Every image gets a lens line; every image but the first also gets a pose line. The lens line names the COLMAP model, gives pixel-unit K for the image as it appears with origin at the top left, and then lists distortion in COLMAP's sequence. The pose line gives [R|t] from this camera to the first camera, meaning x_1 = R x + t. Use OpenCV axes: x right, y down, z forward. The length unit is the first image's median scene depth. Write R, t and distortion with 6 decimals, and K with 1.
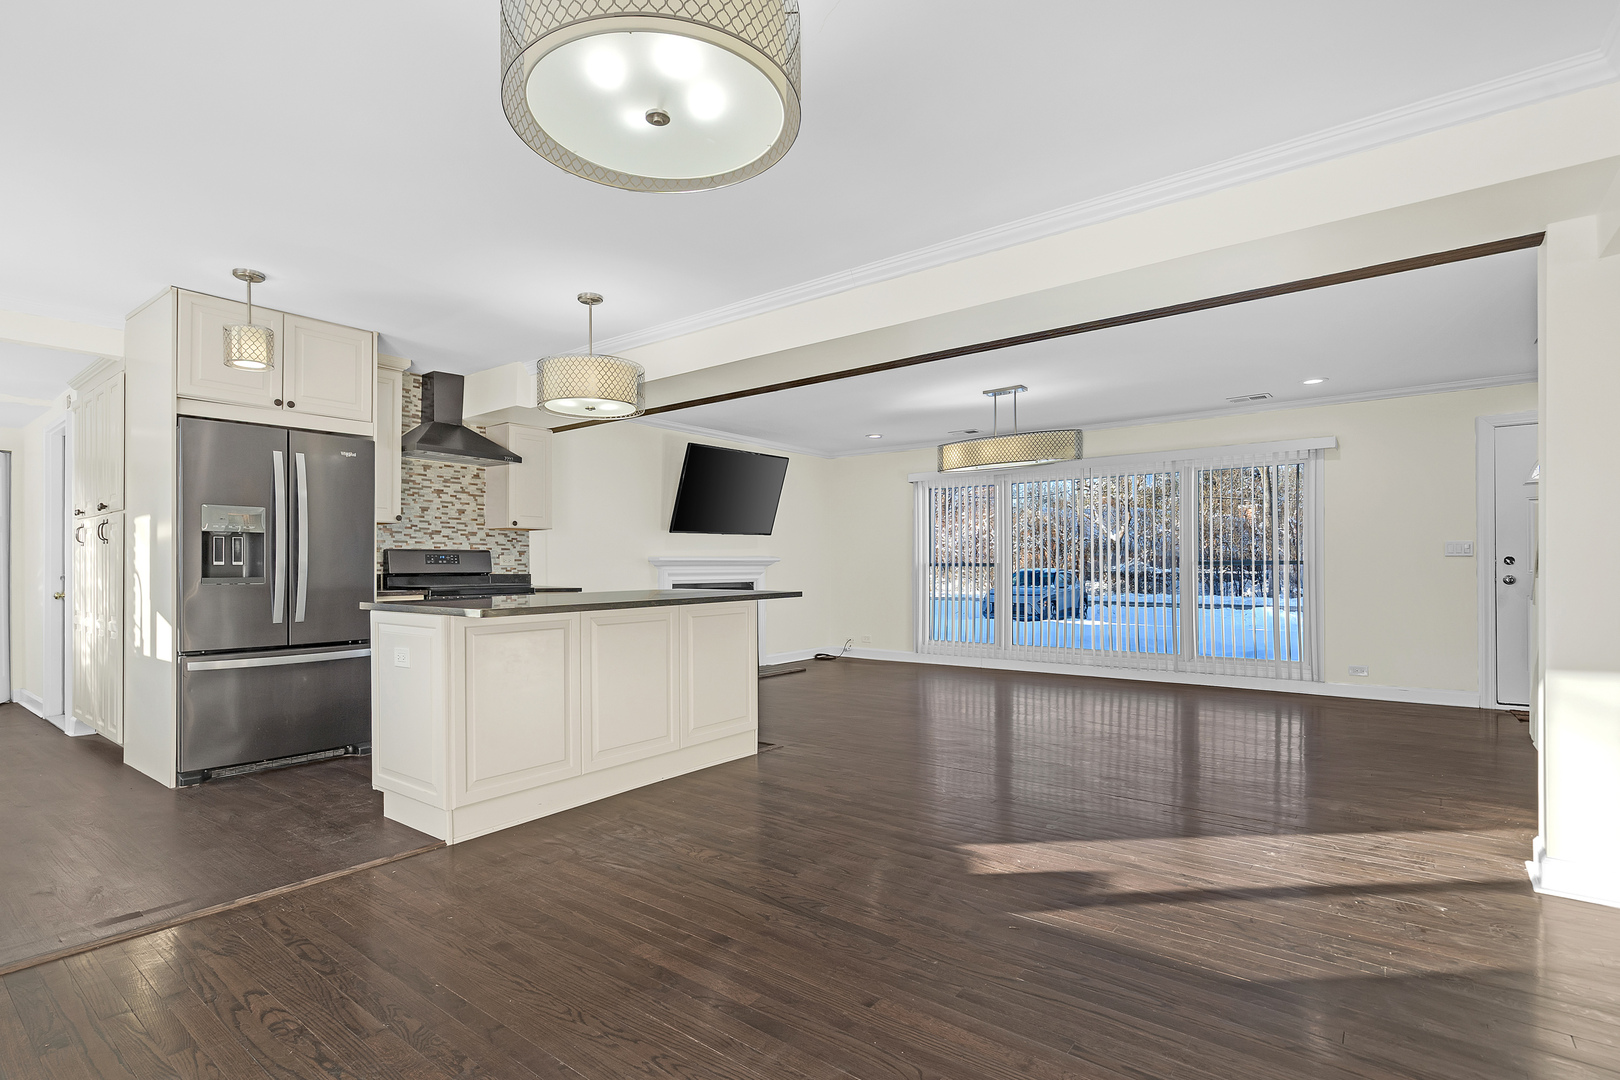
lens RADIAL K [[758.4, 0, 778.4], [0, 758.4, 574.2], [0, 0, 1]] dist [0.001075, 0.000289]
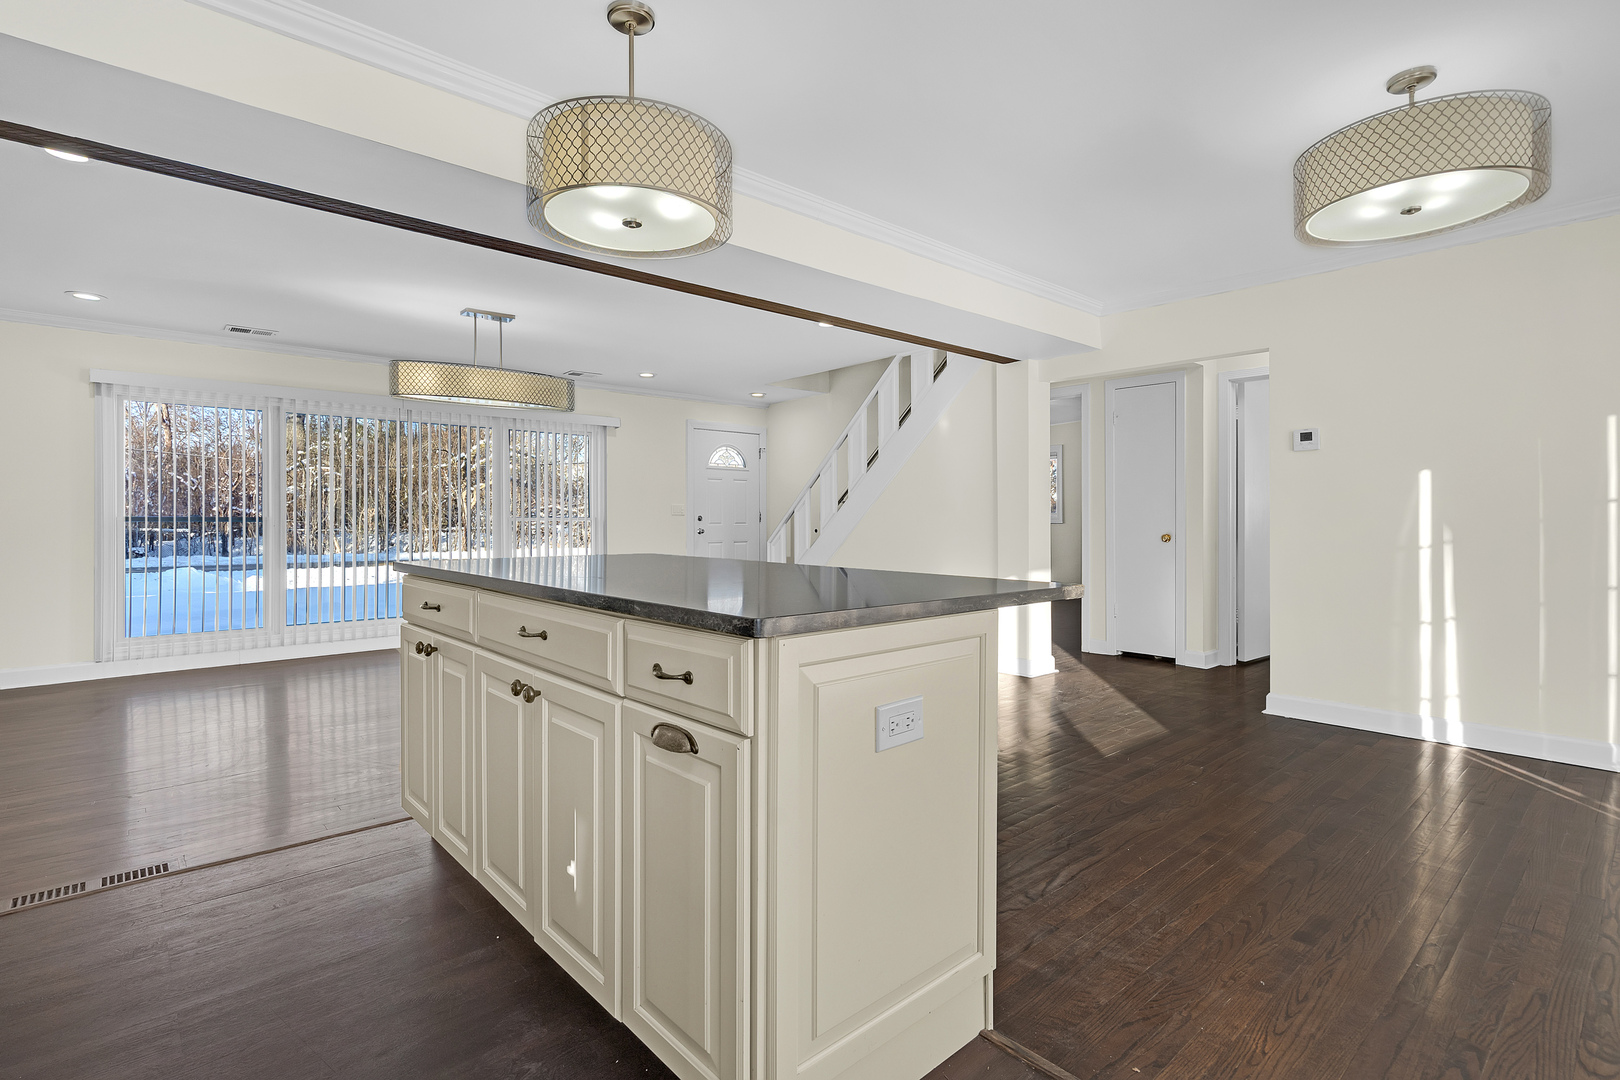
lens RADIAL K [[758.4, 0, 817.6], [0, 758.4, 527.6], [0, 0, 1]] dist [0.001075, 0.000289]
pose [[0.187794, -0.006224, 0.982189, -0.415723], [0.011513, 0.999925, 0.004135, -0.002875], [-0.982141, 0.010531, 0.187851, 0.426255]]
